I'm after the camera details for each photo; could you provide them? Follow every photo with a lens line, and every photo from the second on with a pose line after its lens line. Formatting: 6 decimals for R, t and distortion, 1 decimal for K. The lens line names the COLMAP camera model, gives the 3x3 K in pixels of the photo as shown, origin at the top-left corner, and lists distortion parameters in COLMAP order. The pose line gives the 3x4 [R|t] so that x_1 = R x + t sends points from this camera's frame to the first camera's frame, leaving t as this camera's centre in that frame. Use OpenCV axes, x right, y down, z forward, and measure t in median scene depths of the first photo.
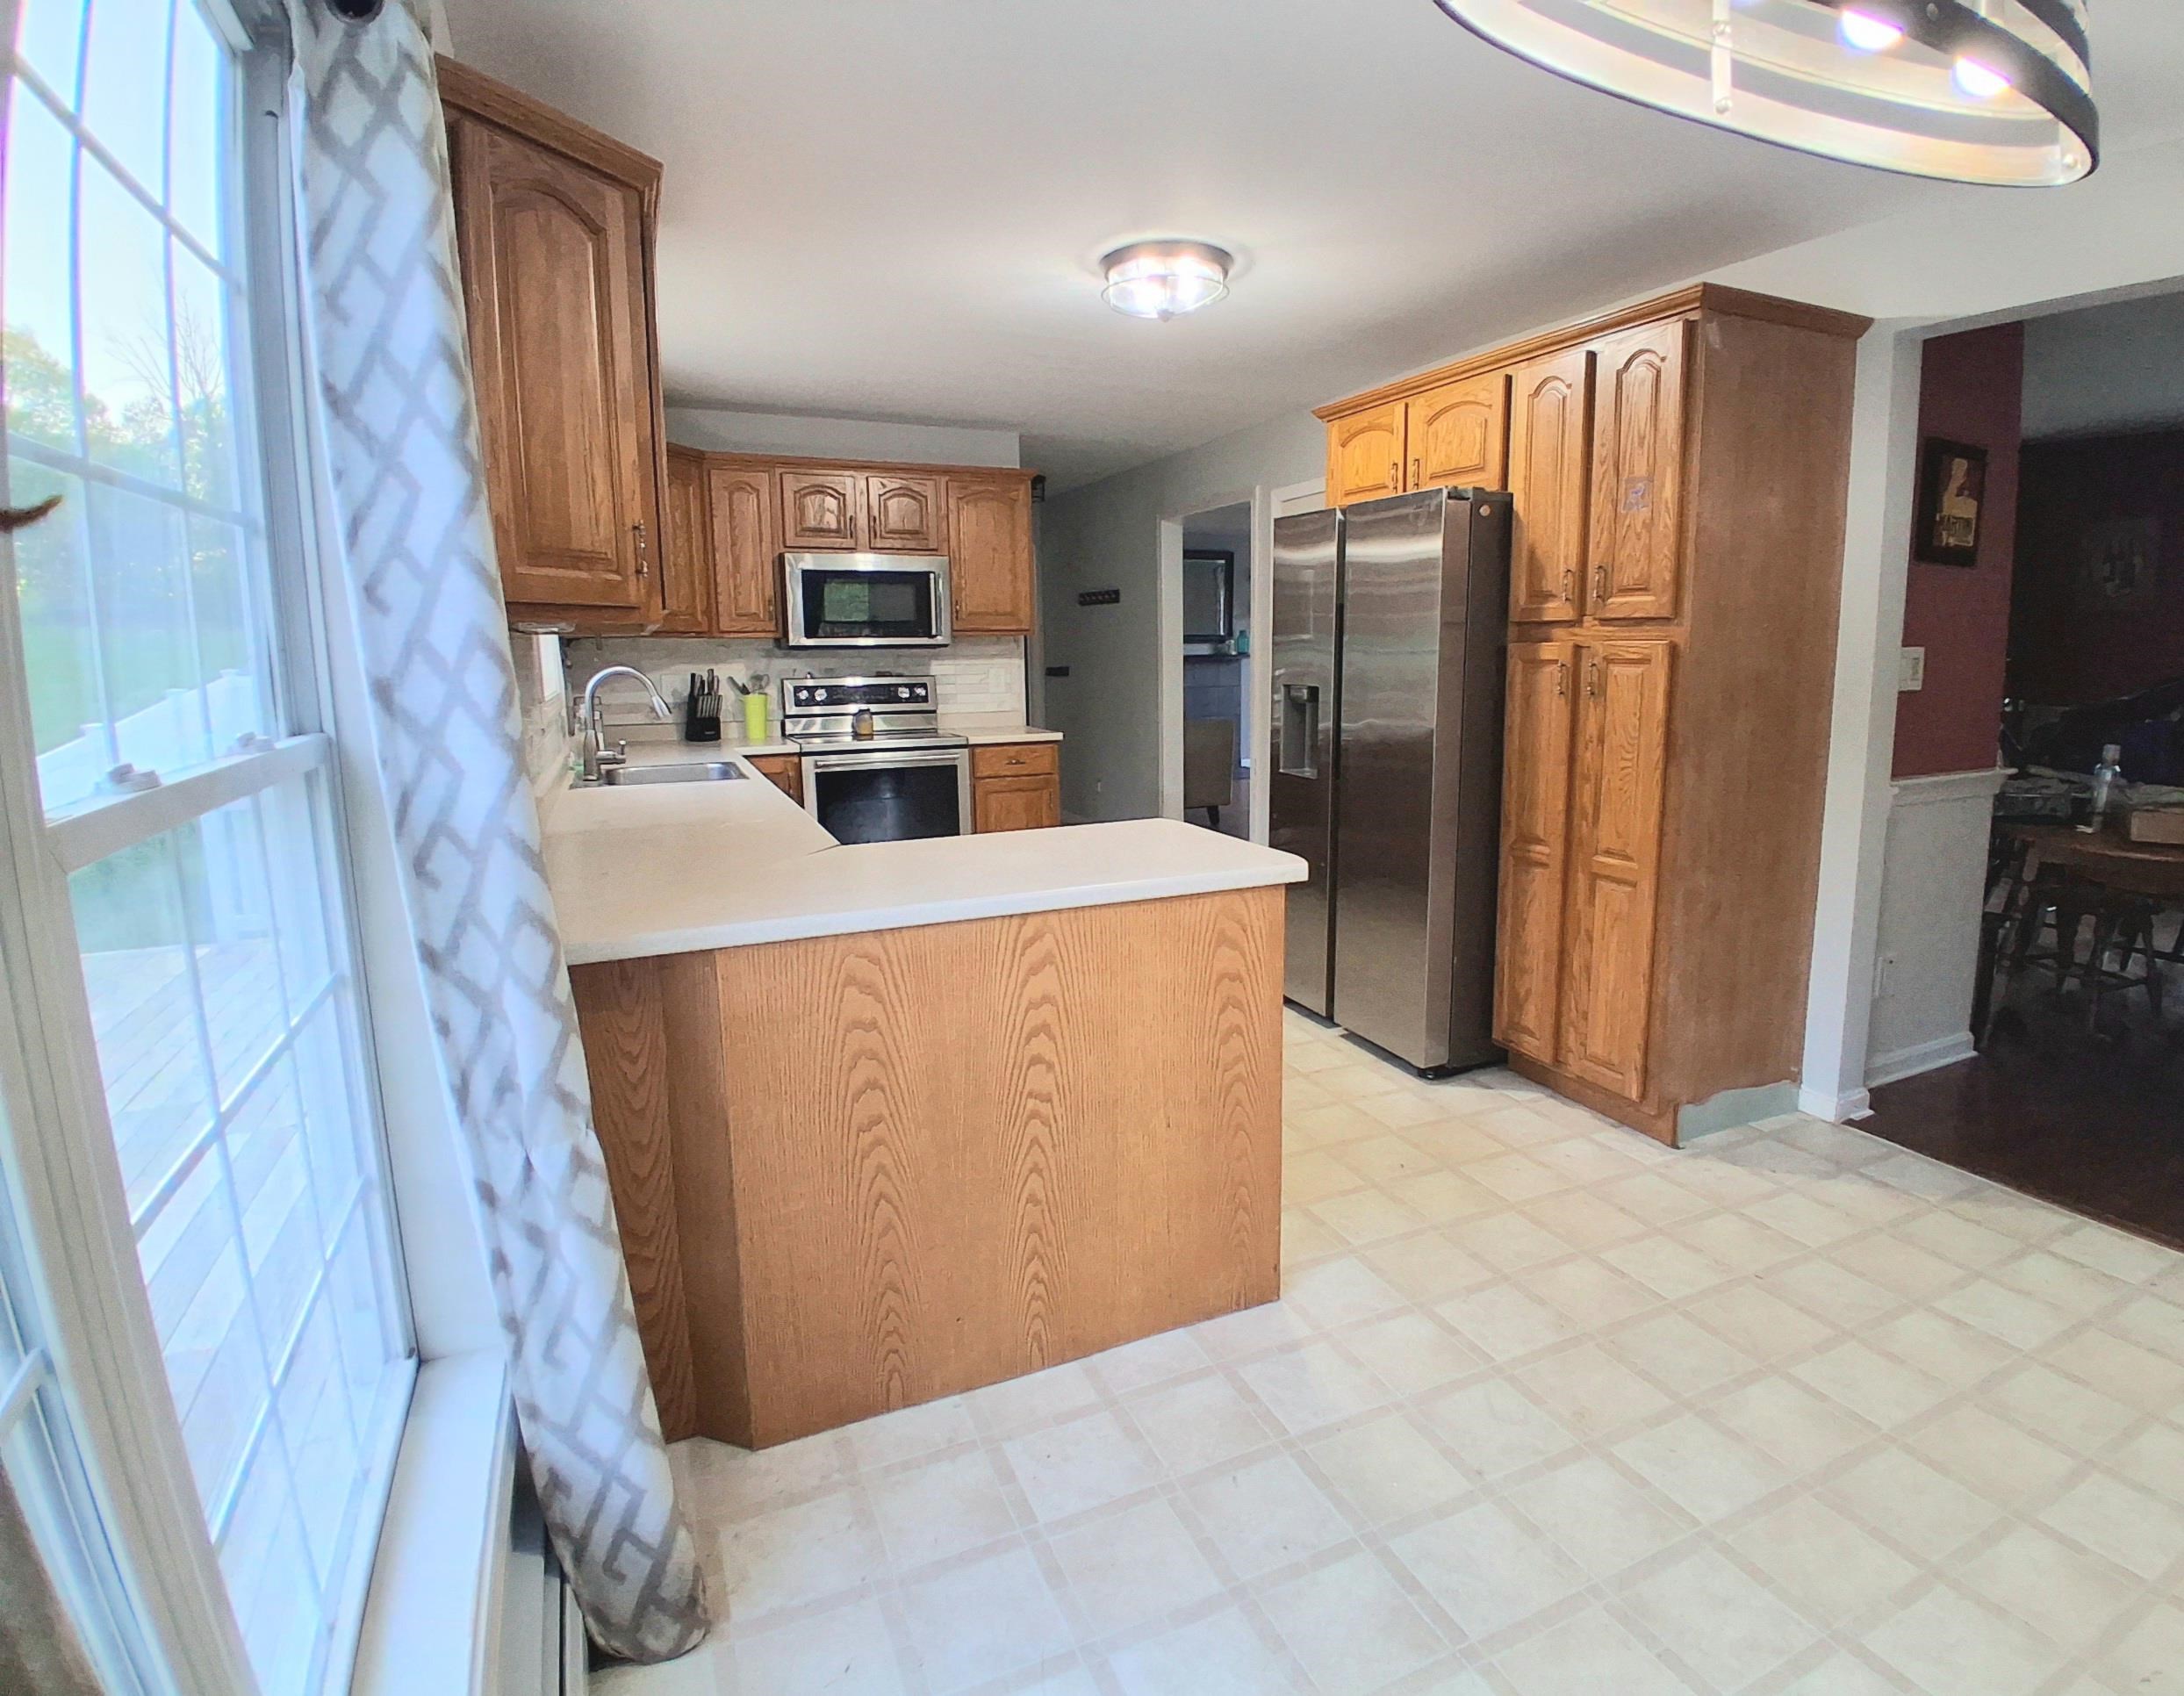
lens RADIAL K [[1119.5, 0, 1122.8], [0, 1119.5, 815.8], [0, 0, 1]] dist [-0.019294, -0.003302]
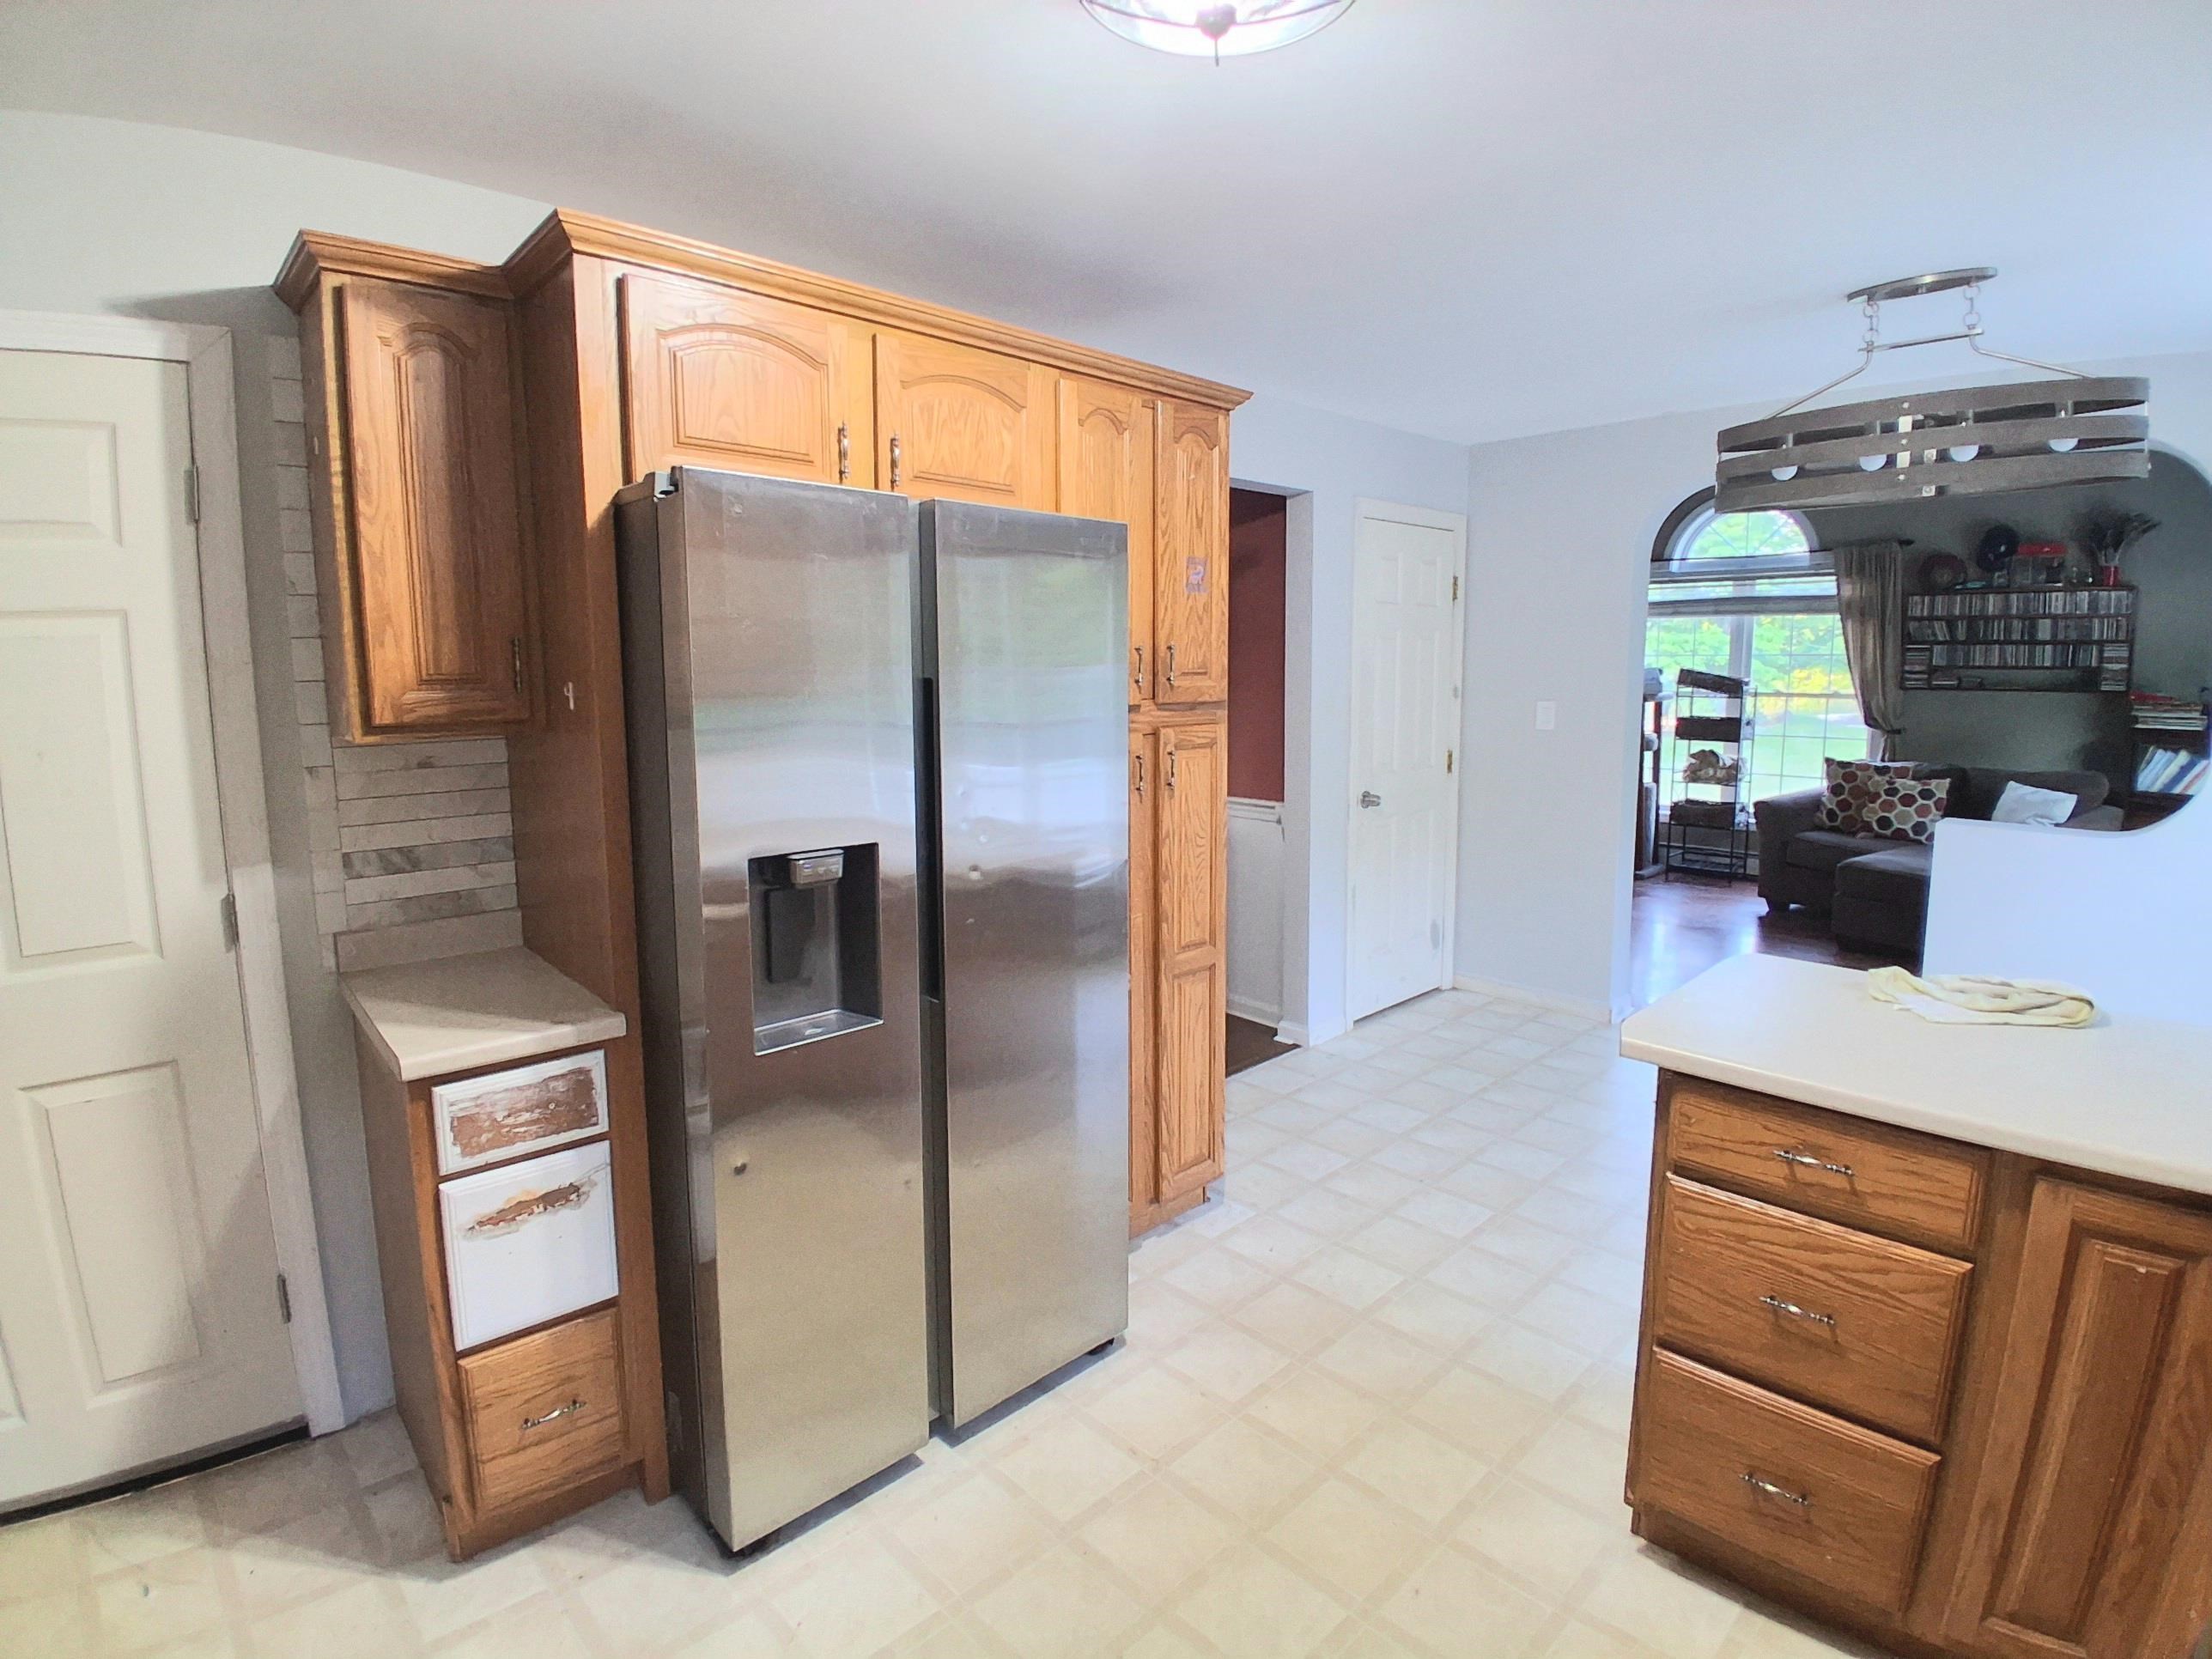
lens RADIAL K [[1096.0, 0, 1075.0], [0, 1096.0, 796.3], [0, 0, 1]] dist [-0.020666, -0.017904]
pose [[-0.316820, -0.099381, 0.943265, -0.356568], [0.160740, 0.974485, 0.156659, -0.226307], [-0.934766, 0.201253, -0.292762, 1.200121]]
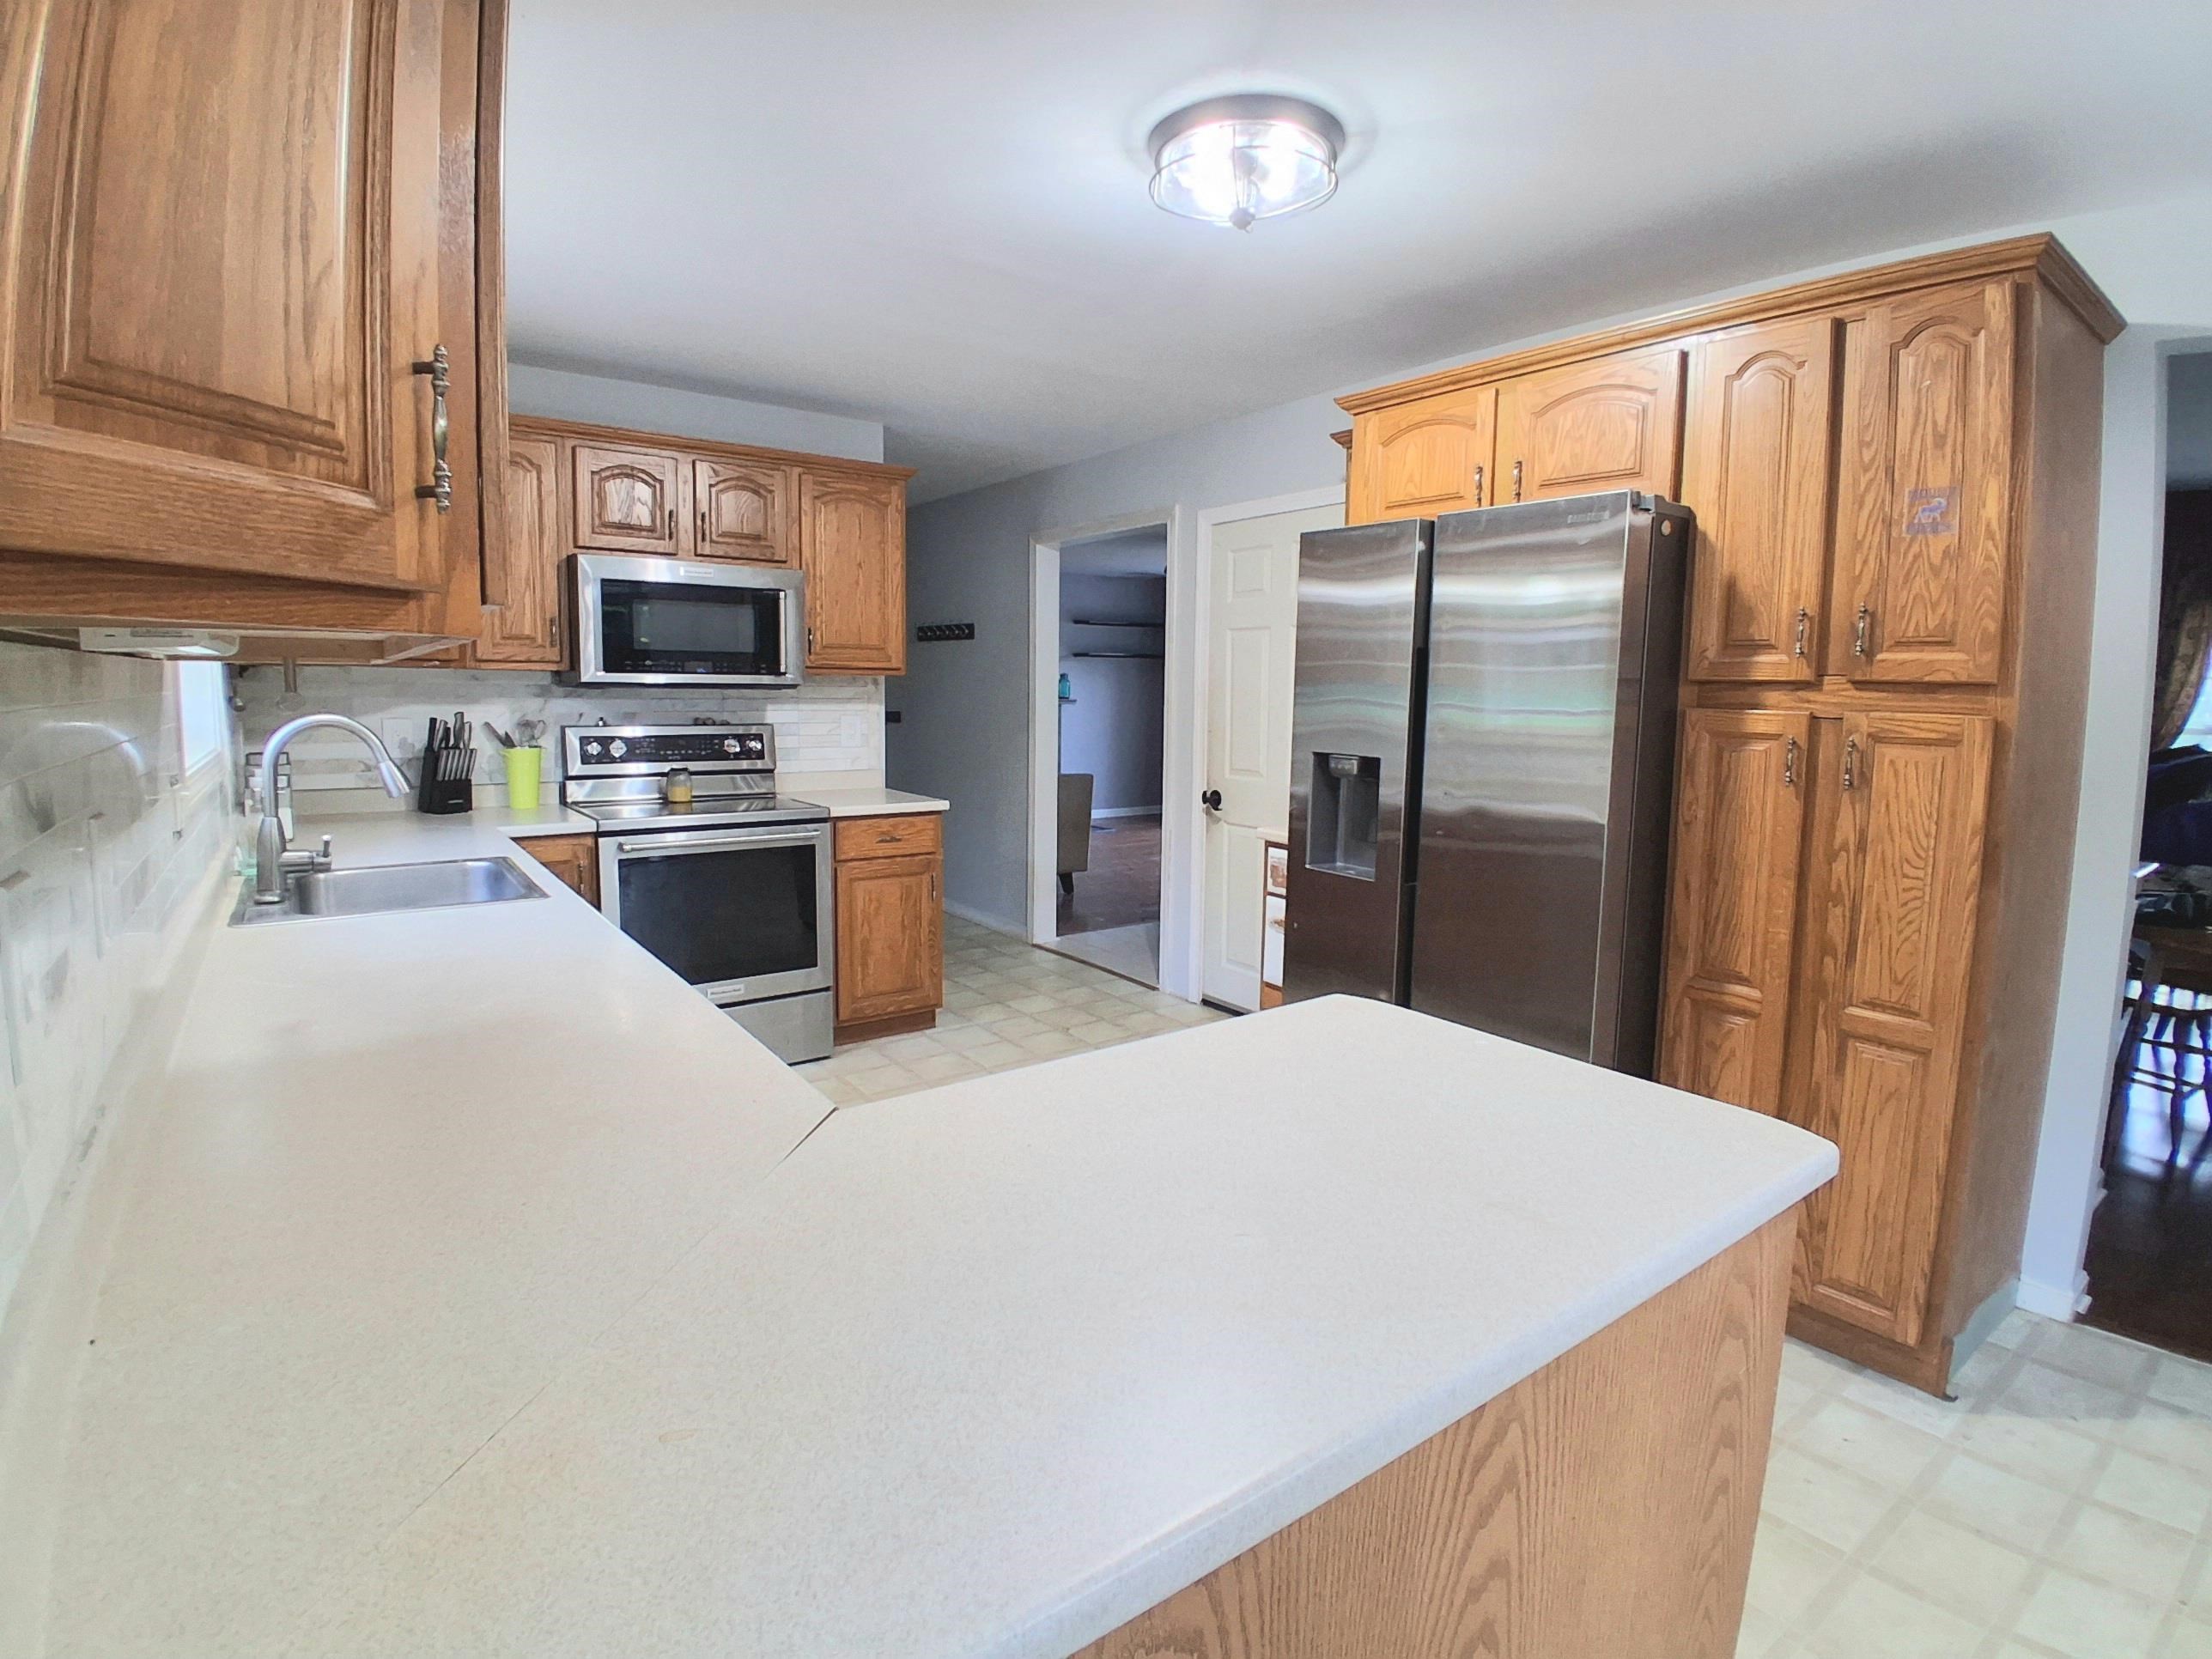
lens RADIAL K [[1096.0, 0, 1103.7], [0, 1096.0, 802.5], [0, 0, 1]] dist [-0.020666, -0.017904]
pose [[0.977311, 0.002755, 0.211790, -0.179276], [0.006969, 0.998956, -0.045152, -0.061972], [-0.211693, 0.045603, 0.976272, 0.376412]]
